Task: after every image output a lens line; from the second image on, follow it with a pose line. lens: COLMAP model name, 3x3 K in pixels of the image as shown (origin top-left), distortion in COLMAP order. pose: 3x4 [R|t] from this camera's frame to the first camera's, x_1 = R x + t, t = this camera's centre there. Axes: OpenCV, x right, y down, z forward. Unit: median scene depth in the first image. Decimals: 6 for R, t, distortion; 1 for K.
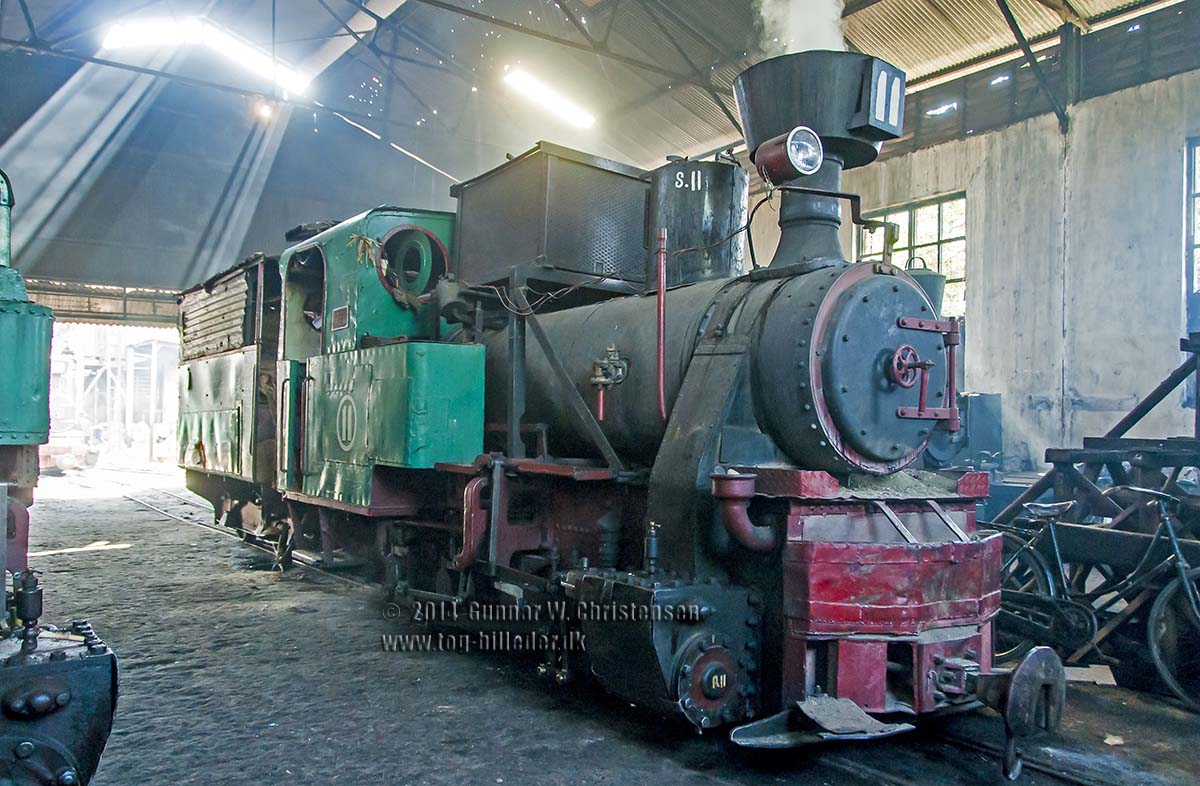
lens RADIAL K [[929.6, 0, 600.0], [0, 929.6, 393.0], [0, 0, 1]] dist [-0.005969, -0.005587]
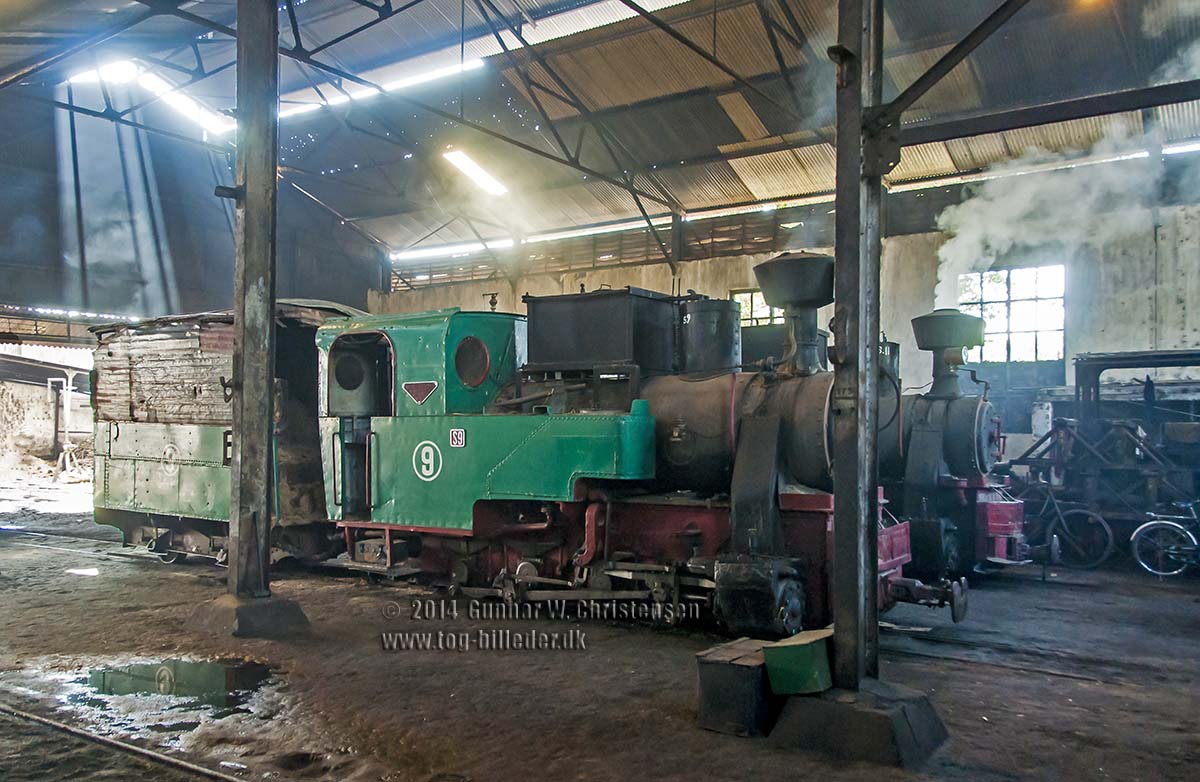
lens RADIAL K [[929.6, 0, 600.0], [0, 929.6, 391.0], [0, 0, 1]] dist [-0.005969, -0.005587]
pose [[0.942507, 0.011506, 0.333988, -0.424855], [-0.010280, 0.999932, -0.005438, -0.034750], [-0.334028, 0.001692, 0.942562, -0.293049]]
